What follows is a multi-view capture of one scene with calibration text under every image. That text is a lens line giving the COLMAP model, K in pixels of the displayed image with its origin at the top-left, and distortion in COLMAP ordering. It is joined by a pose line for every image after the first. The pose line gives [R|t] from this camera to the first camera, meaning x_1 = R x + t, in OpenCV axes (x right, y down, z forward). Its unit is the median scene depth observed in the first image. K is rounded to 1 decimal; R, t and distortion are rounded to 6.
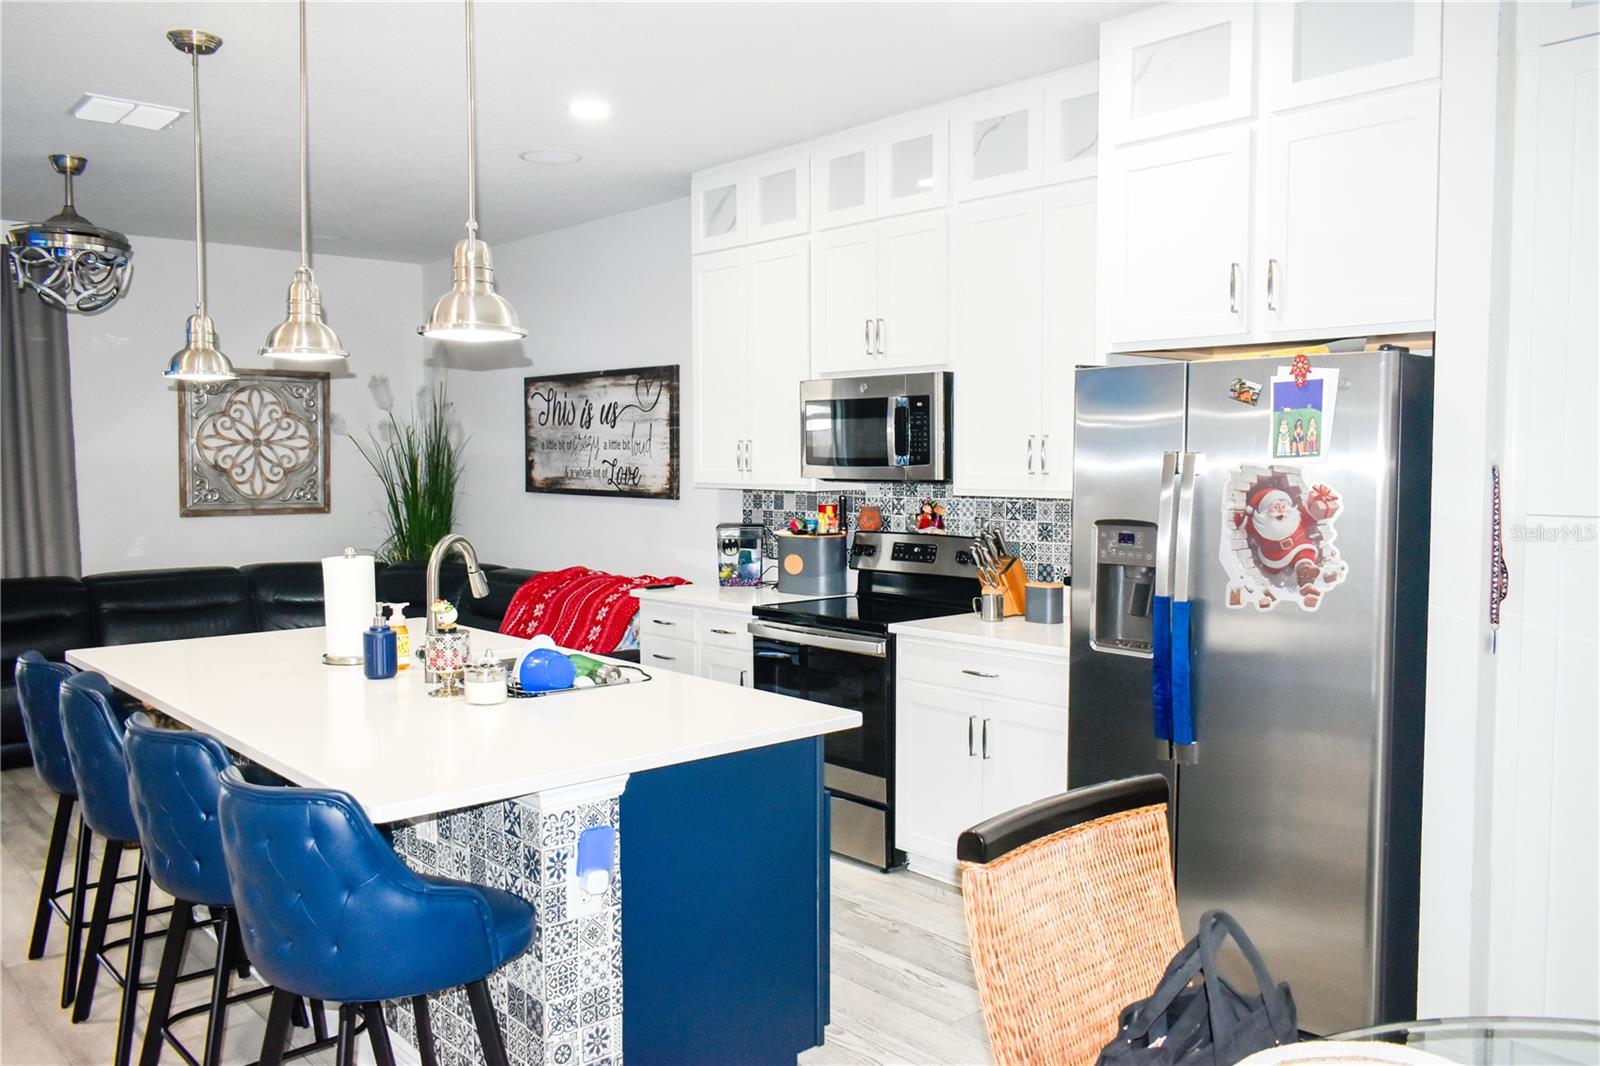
lens RADIAL K [[1268.6, 0, 802.1], [0, 1268.6, 530.6], [0, 0, 1]] dist [-0.013581, -0.000282]
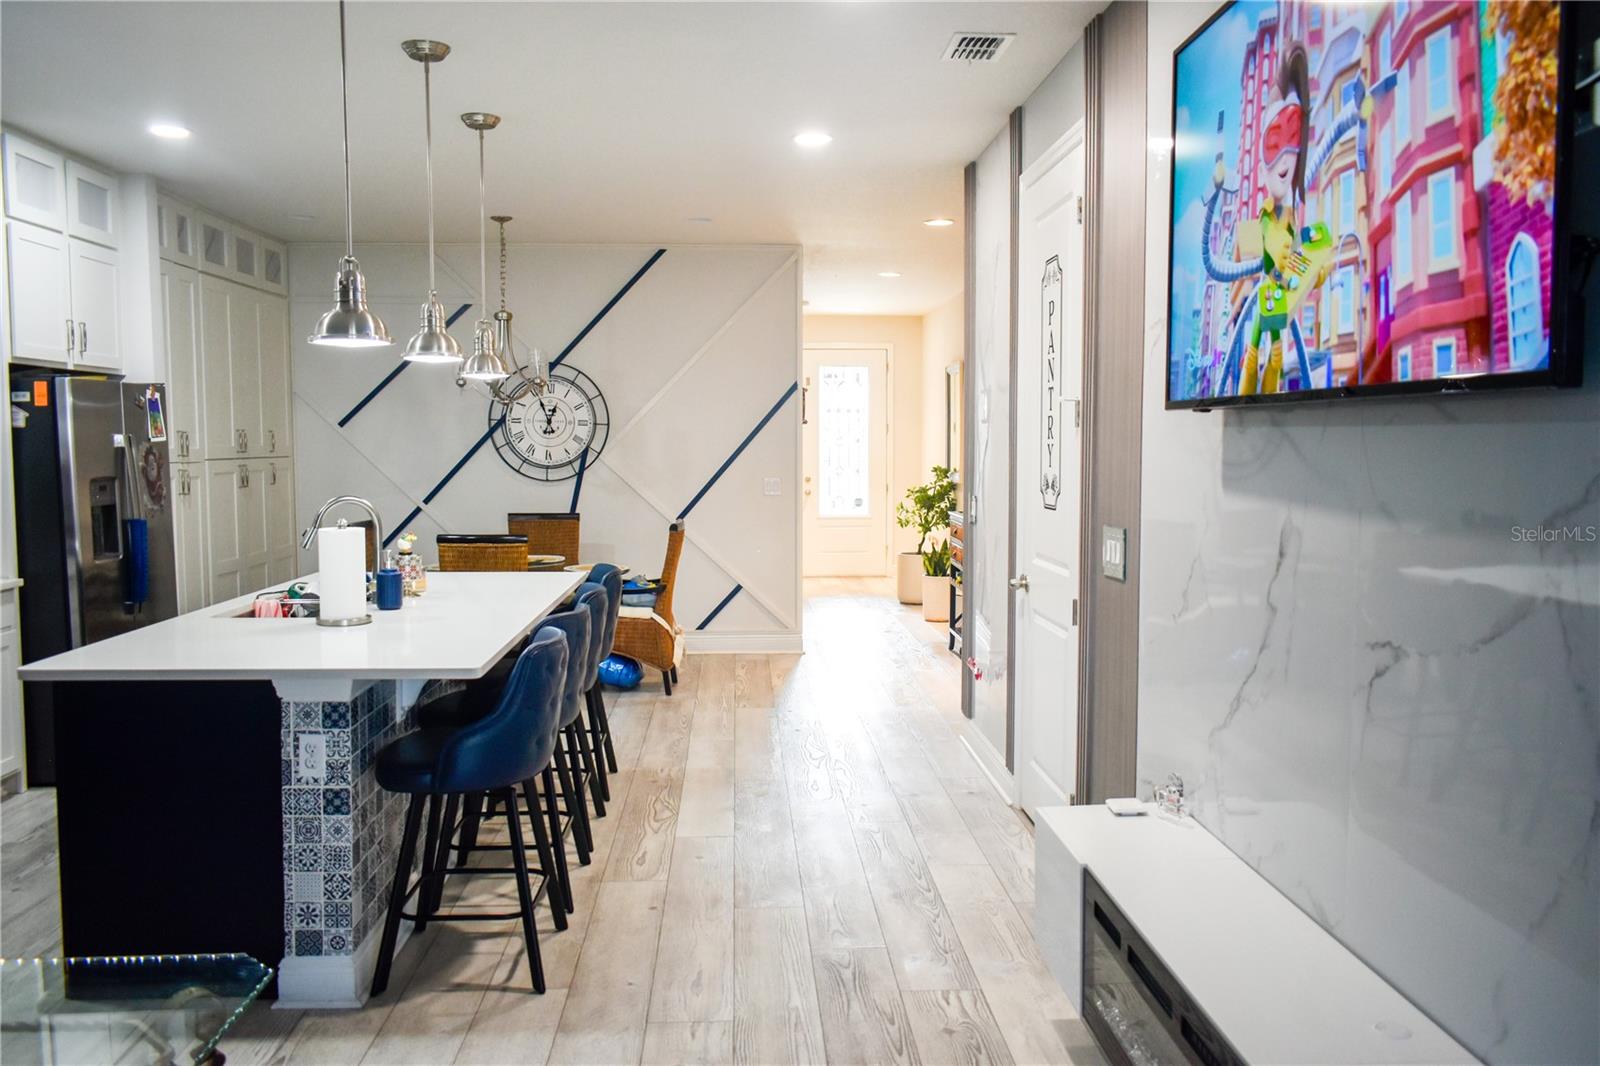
lens RADIAL K [[1257.0, 0, 803.2], [0, 1257.0, 532.0], [0, 0, 1]] dist [-0.017460, 0.002701]
pose [[-0.781201, -0.045411, 0.622626, -1.008524], [0.037426, 0.992150, 0.119320, -0.067097], [-0.623157, 0.116516, -0.773369, 1.194009]]
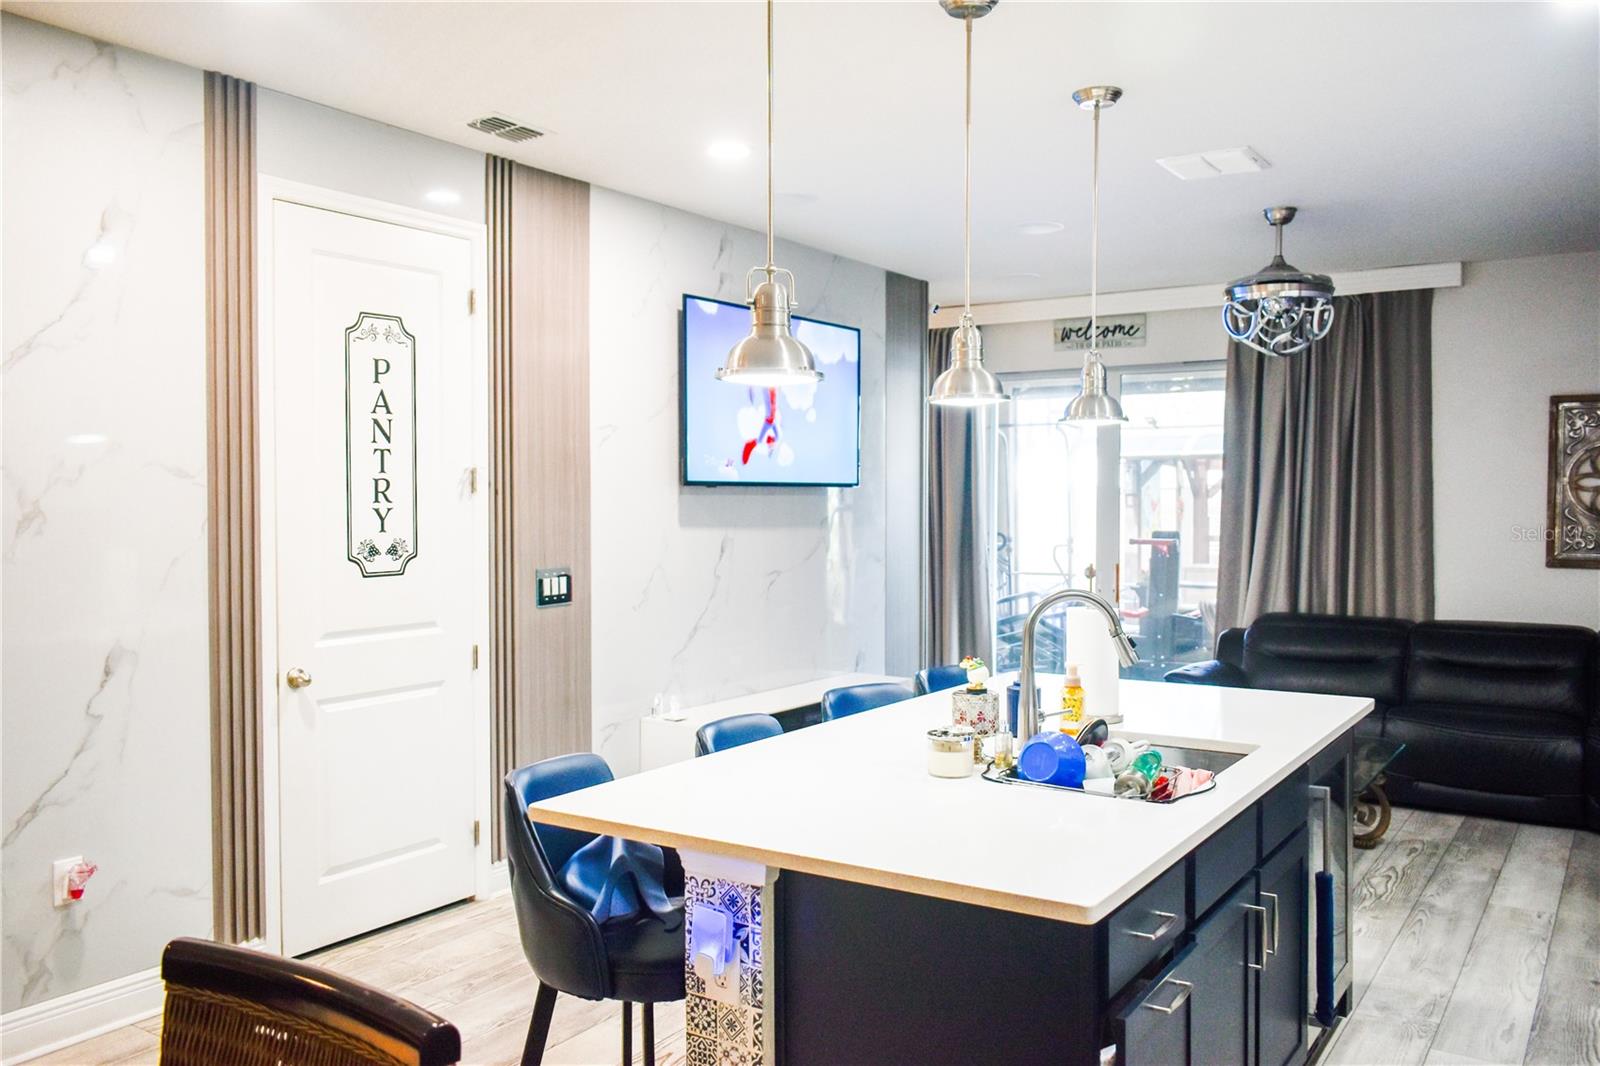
lens RADIAL K [[1292.3, 0, 812.6], [0, 1292.3, 527.2], [0, 0, 1]] dist [-0.012117, 0.005242]
pose [[0.263113, 0.026497, -0.964401, 0.382915], [-0.058156, 0.998241, 0.011560, -0.028764], [0.963011, 0.053044, 0.264191, 0.409164]]
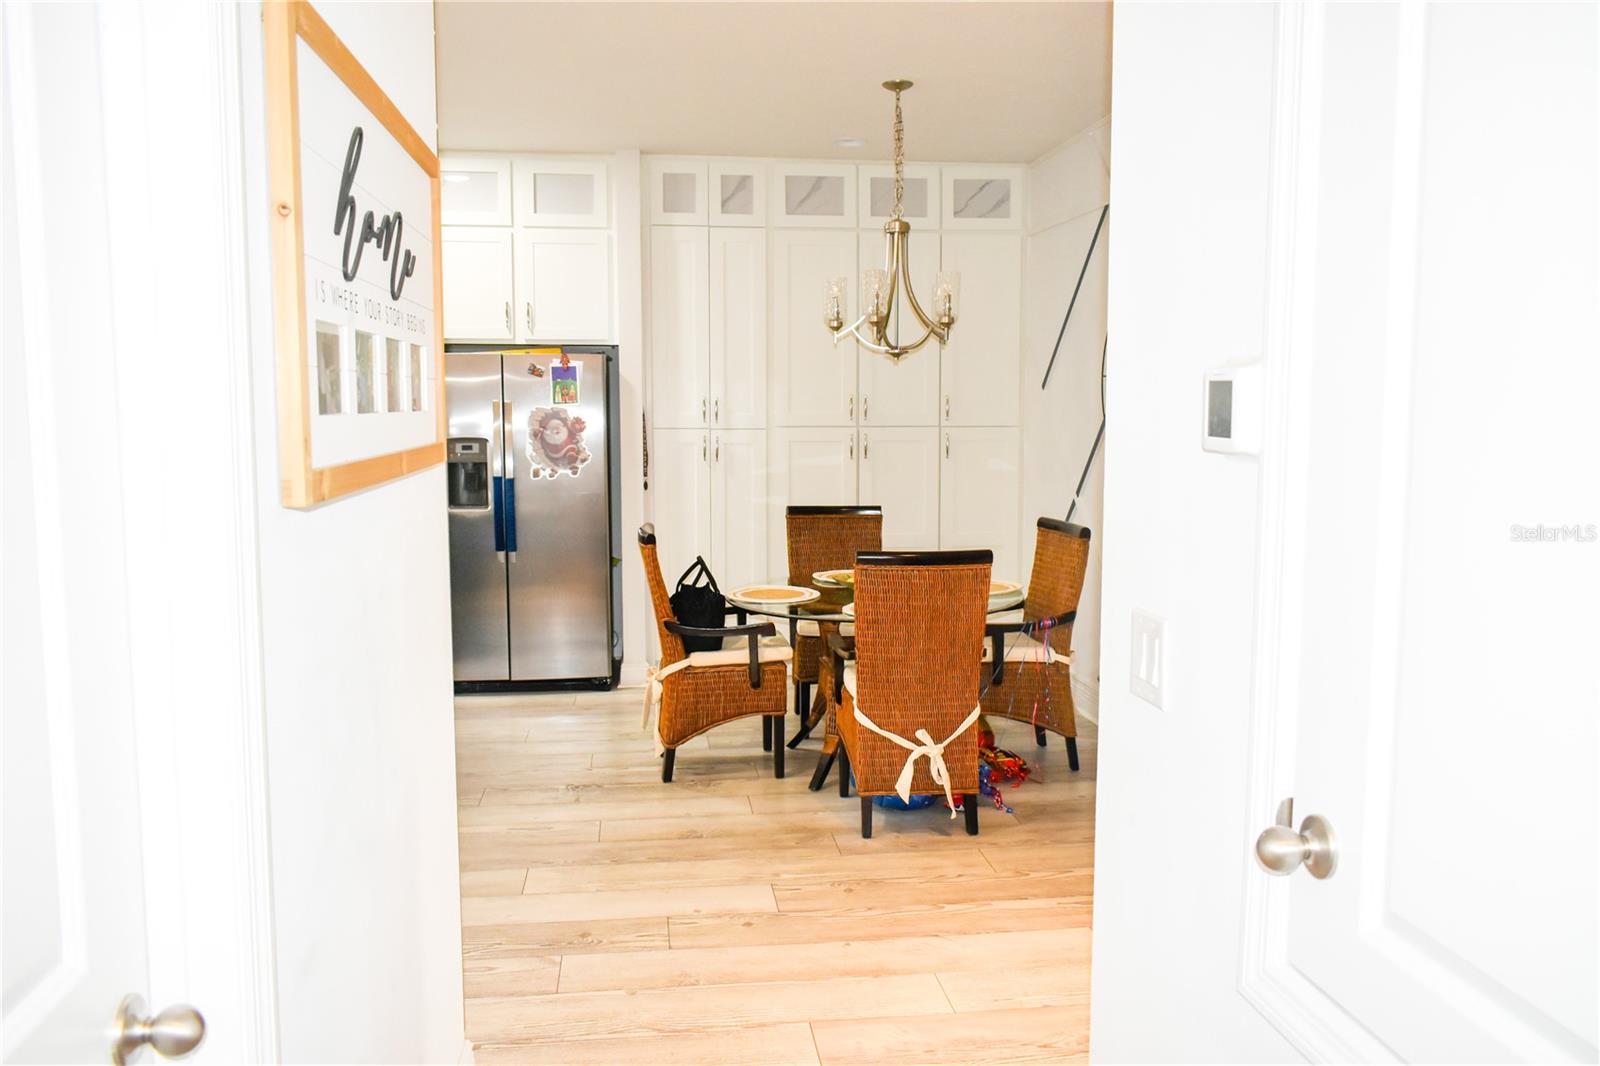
lens RADIAL K [[1268.6, 0, 802.1], [0, 1268.6, 530.6], [0, 0, 1]] dist [-0.013581, -0.000282]
pose [[0.561731, -0.078810, 0.823557, -0.708157], [0.046895, 0.996885, 0.063410, 0.023066], [-0.825990, 0.003002, 0.563677, -0.310870]]
